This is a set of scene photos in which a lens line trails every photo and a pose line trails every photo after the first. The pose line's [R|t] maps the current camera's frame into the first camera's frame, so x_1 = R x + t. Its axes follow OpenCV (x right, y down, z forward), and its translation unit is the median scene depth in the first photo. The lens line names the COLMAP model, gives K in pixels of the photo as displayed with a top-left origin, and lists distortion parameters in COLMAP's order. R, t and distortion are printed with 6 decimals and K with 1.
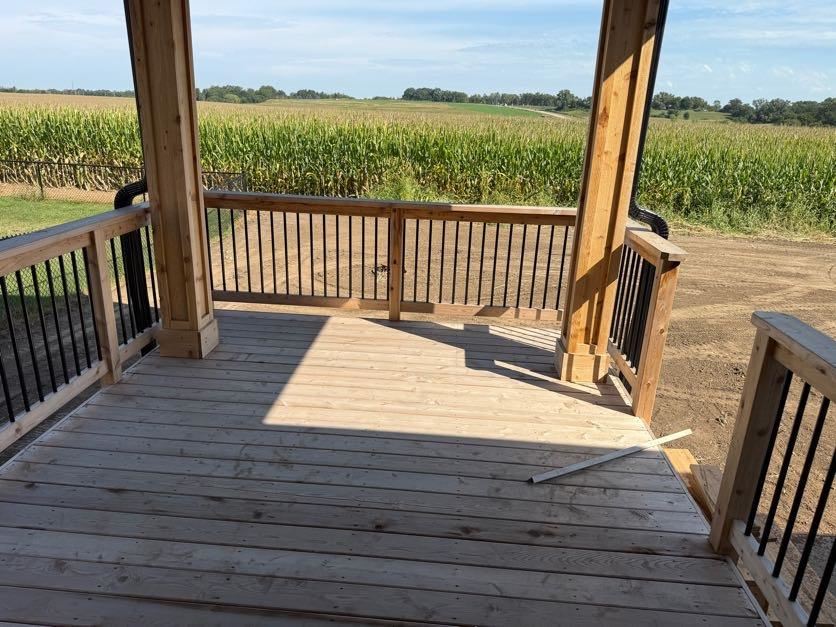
lens RADIAL K [[585.3, 0, 418.0], [0, 585.3, 313.5], [0, 0, 1]] dist [0.132222, -0.223294]
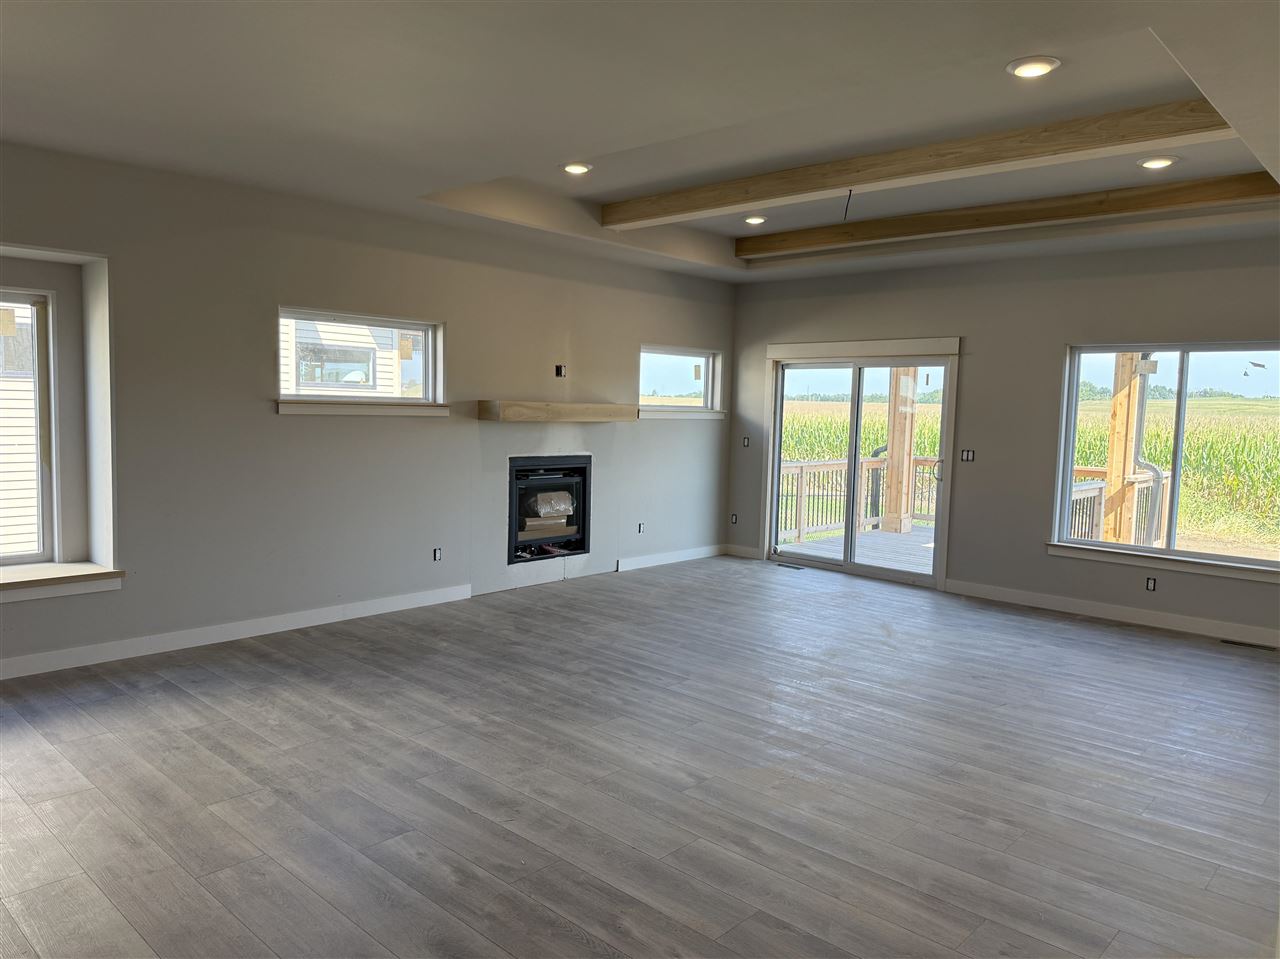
lens RADIAL K [[896.2, 0, 640.0], [0, 896.2, 479.5], [0, 0, 1]] dist [0.132222, -0.223294]
pose [[0.778039, 0.034049, -0.627293, 0.860460], [-0.195443, 0.962097, -0.190188, 0.658551], [0.597041, 0.270574, 0.755203, -1.875639]]
